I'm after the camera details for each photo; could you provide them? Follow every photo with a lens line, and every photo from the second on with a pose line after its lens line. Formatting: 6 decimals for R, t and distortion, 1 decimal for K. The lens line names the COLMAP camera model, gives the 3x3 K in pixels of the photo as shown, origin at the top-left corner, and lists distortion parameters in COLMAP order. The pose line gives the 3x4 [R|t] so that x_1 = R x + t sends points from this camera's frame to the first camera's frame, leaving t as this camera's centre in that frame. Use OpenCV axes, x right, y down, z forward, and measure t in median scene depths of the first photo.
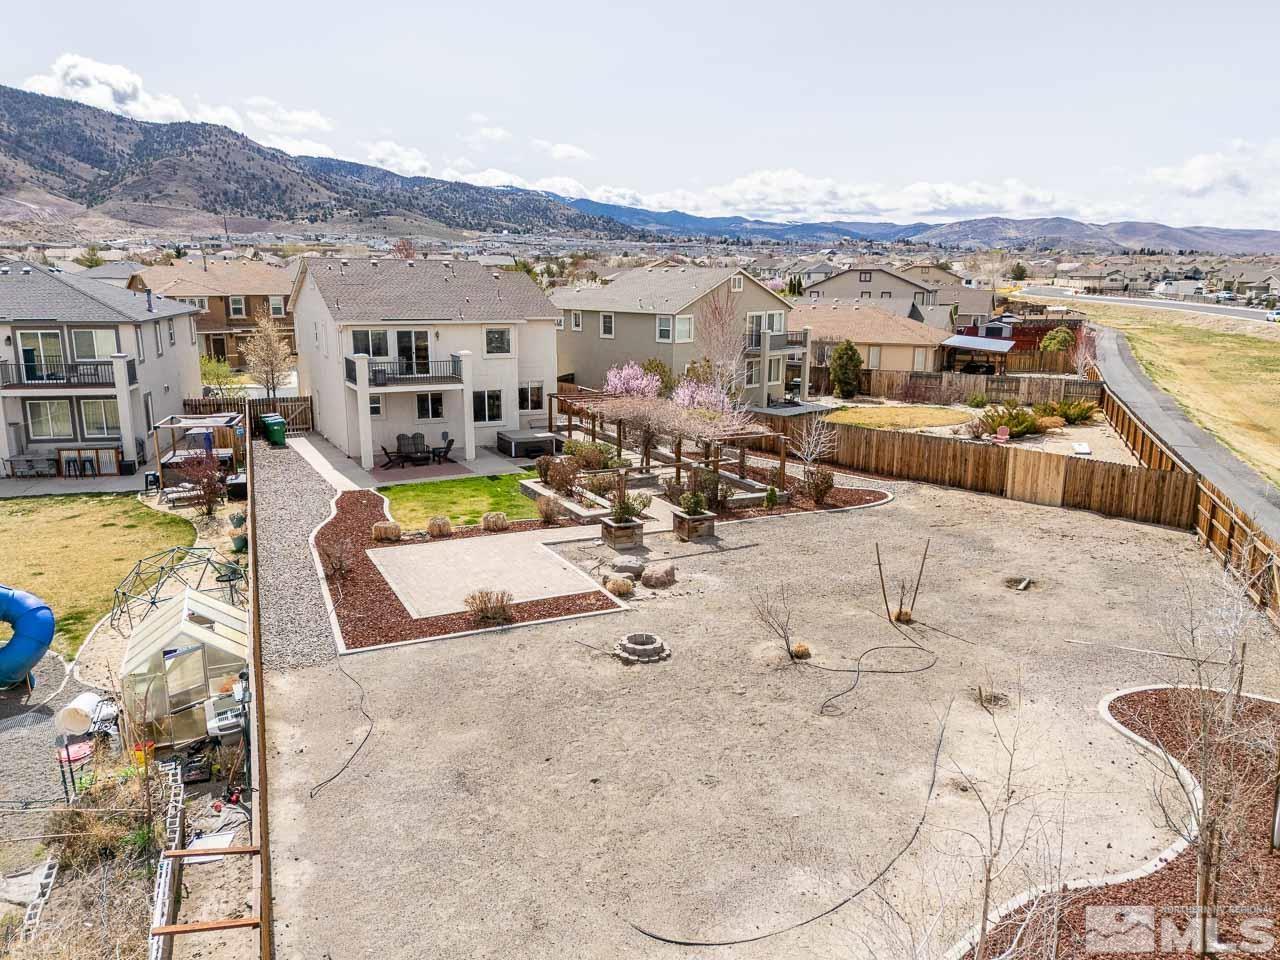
lens RADIAL K [[924.3, 0, 641.8], [0, 924.3, 479.6], [0, 0, 1]] dist [0.079415, -0.062837]
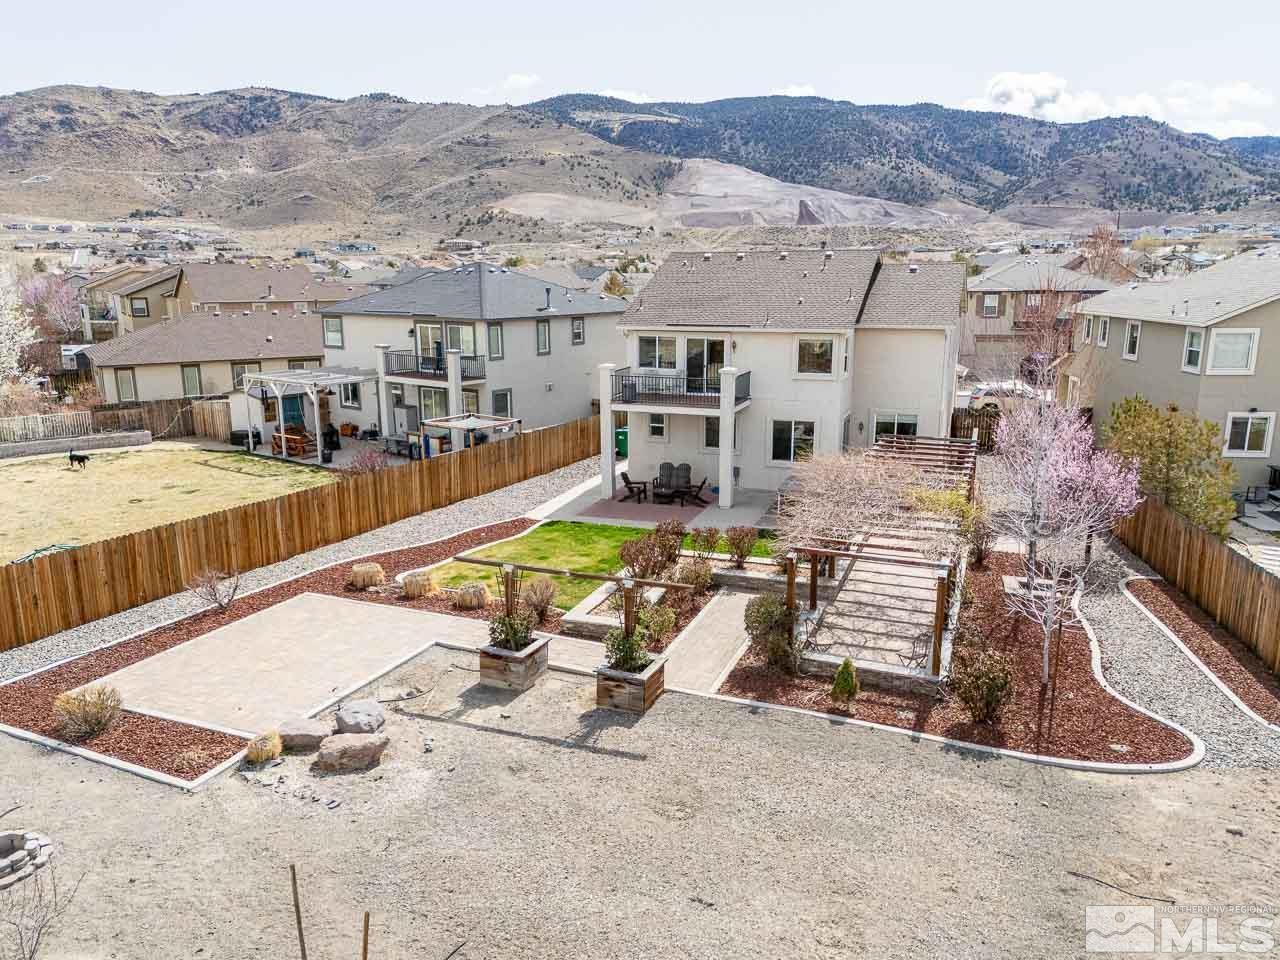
lens RADIAL K [[936.5, 0, 712.5], [0, 936.5, 480.5], [0, 0, 1]] dist [0.084235, -0.074877]
pose [[0.652198, 0.156652, -0.741686, 0.382028], [-0.156500, 0.985162, 0.070459, -0.096335], [0.741718, 0.070120, 0.667036, 0.464369]]
